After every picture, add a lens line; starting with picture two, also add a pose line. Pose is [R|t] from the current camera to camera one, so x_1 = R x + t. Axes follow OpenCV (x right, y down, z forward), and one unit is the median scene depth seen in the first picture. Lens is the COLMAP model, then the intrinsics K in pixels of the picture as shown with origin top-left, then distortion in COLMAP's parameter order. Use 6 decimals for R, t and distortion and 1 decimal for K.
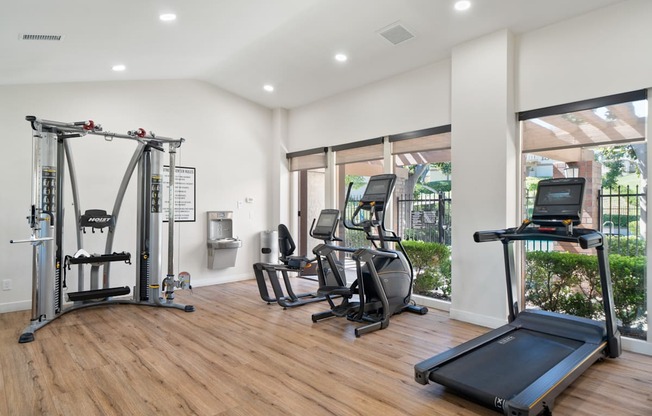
lens RADIAL K [[378.5, 0, 326.0], [0, 378.5, 208.0], [0, 0, 1]] dist [0.003332, 0.001247]
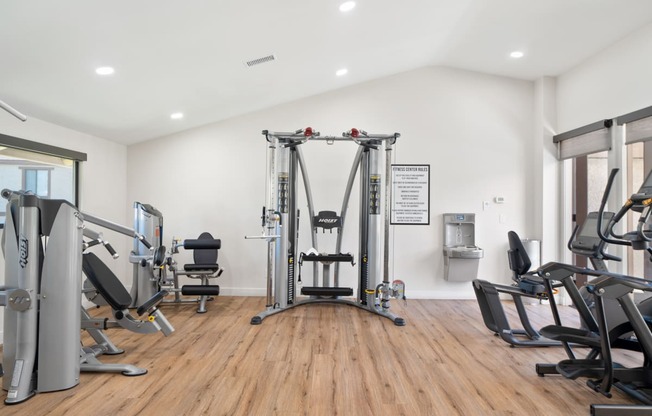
lens RADIAL K [[410.2, 0, 320.1], [0, 410.2, 206.5], [0, 0, 1]] dist [0.002278, 0.001279]
pose [[0.732929, -0.004658, -0.680289, 0.159278], [-0.002039, 0.999957, -0.009044, 0.002004], [0.680302, 0.008015, 0.732888, 0.153538]]
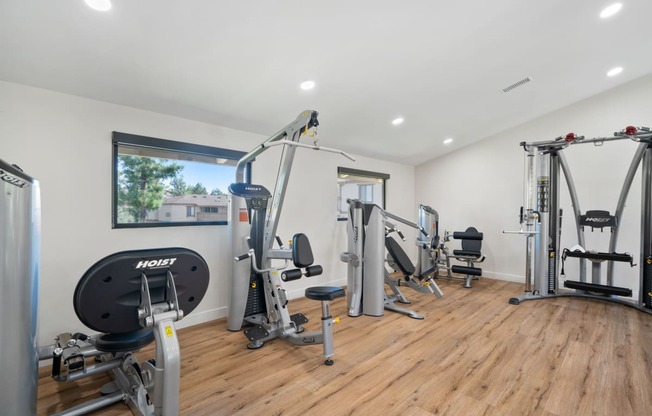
lens RADIAL K [[307.6, 0, 321.2], [0, 307.6, 209.8], [0, 0, 1]] dist [0.001521, 0.000494]
pose [[0.072023, -0.000462, -0.997403, 0.221842], [0.001166, 0.999999, -0.000379, 0.001976], [0.997402, -0.001136, 0.072024, 0.151830]]
